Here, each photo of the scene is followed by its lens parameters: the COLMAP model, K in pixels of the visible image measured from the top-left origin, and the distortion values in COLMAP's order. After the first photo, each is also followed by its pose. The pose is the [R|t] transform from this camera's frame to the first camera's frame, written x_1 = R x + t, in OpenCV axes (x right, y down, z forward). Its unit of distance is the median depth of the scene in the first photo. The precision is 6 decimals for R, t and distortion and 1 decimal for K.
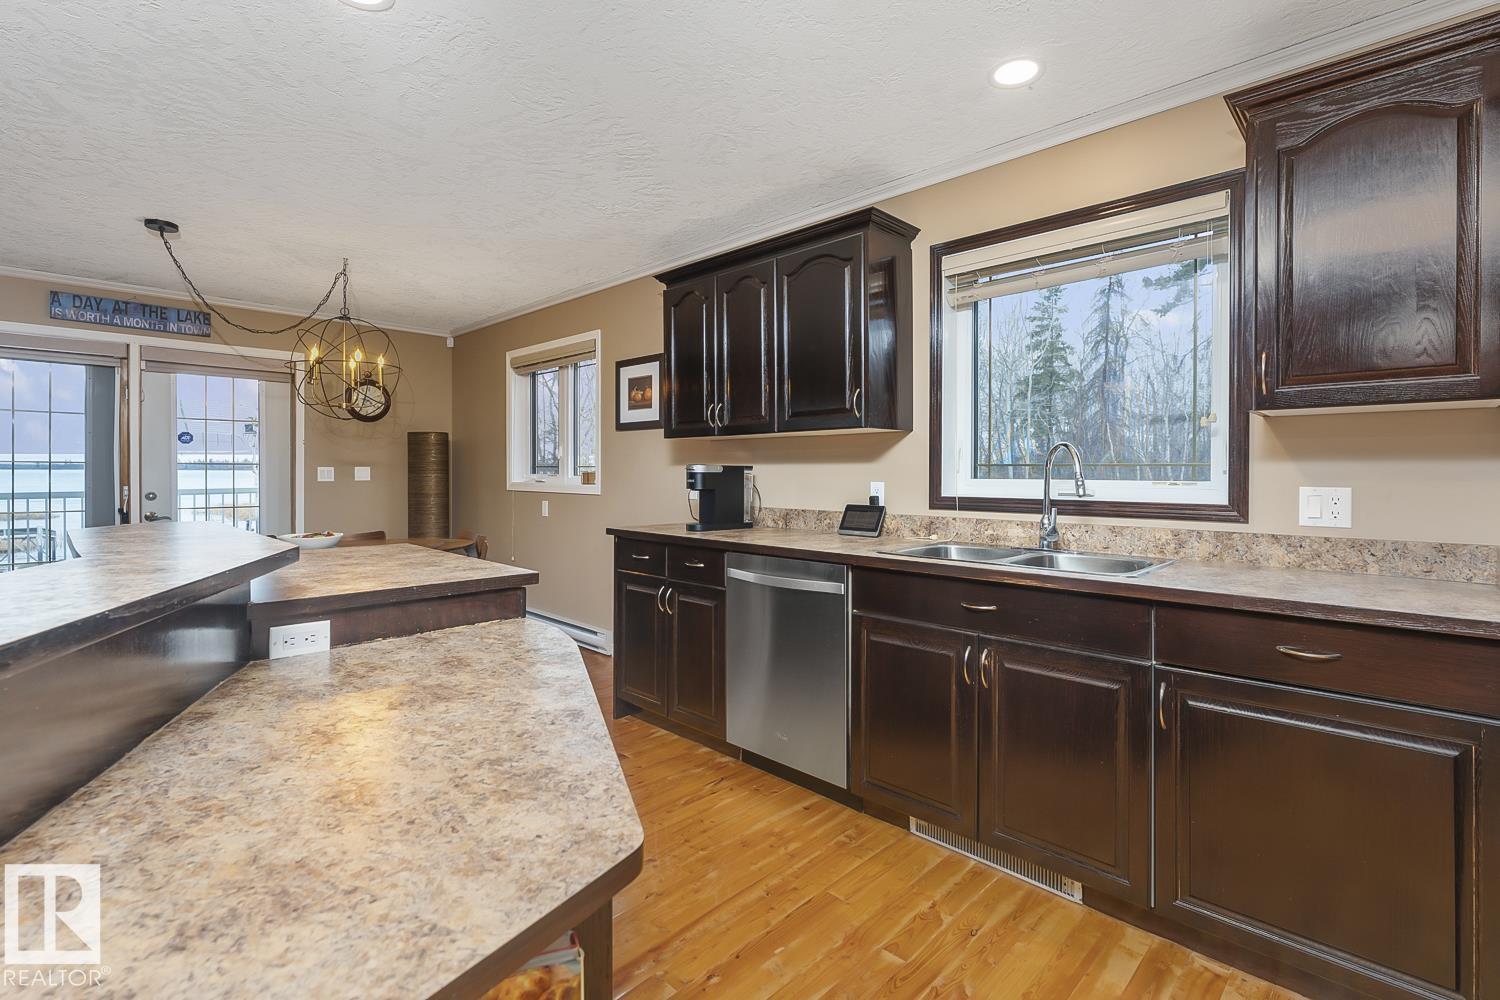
lens RADIAL K [[690.4, 0, 749.2], [0, 690.4, 475.5], [0, 0, 1]] dist [0.001328, -0.000585]
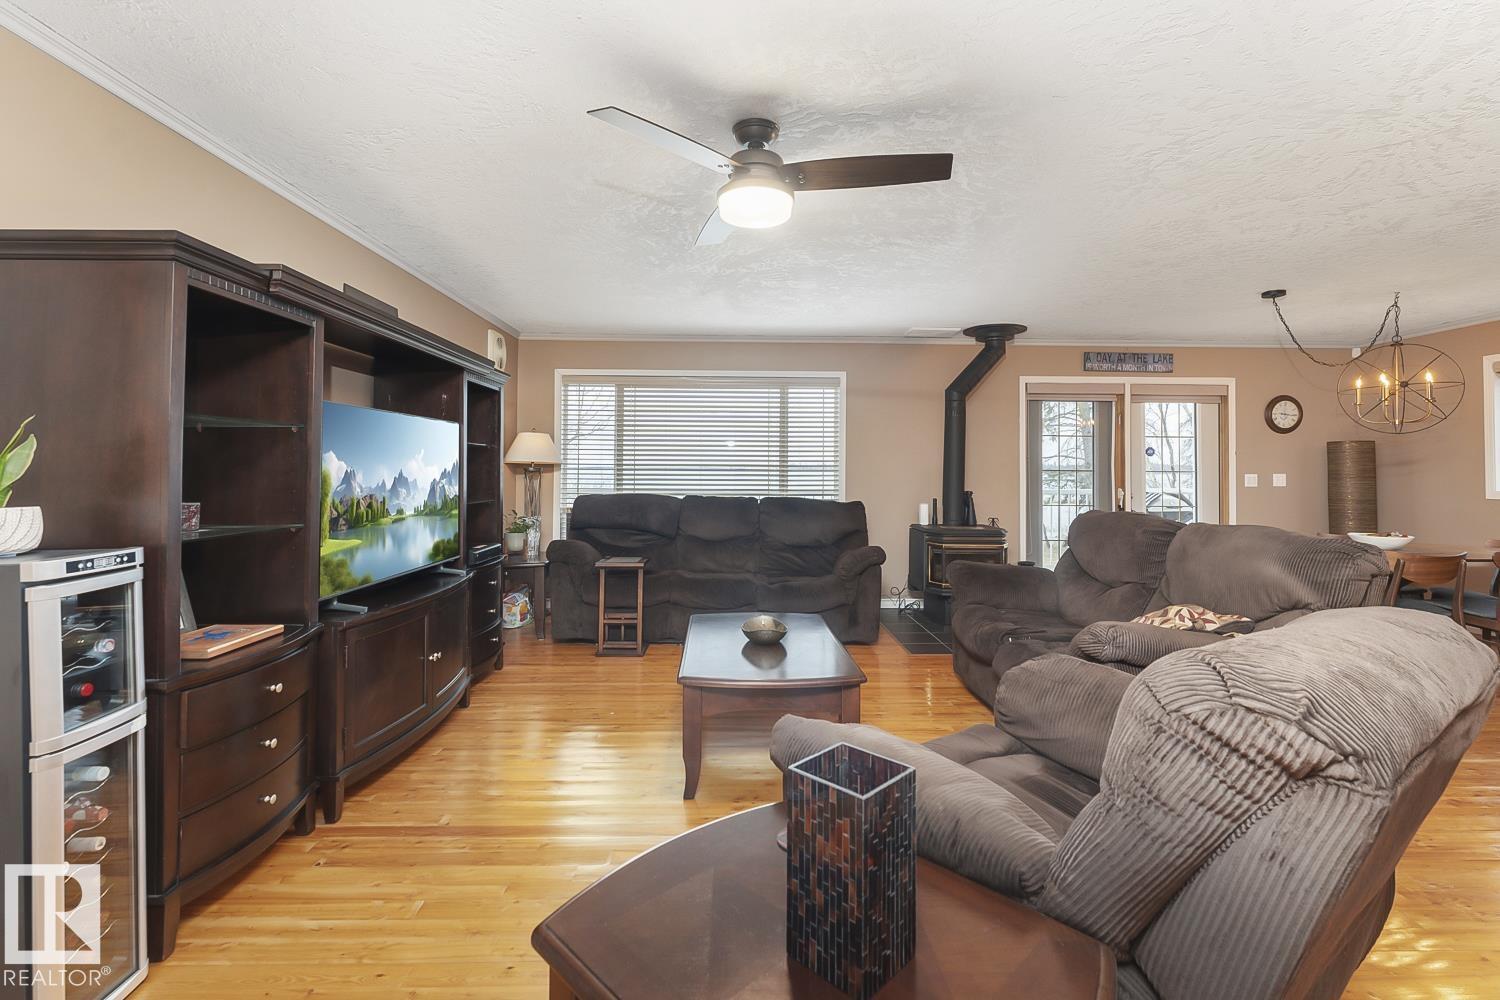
lens RADIAL K [[677.7, 0, 745.2], [0, 677.7, 457.4], [0, 0, 1]] dist [0.000604, 0.000078]
pose [[0.711540, -0.013610, -0.702514, -0.640422], [-0.007691, 0.999602, -0.027156, -0.005277], [0.702604, 0.024726, 0.711152, -0.605043]]
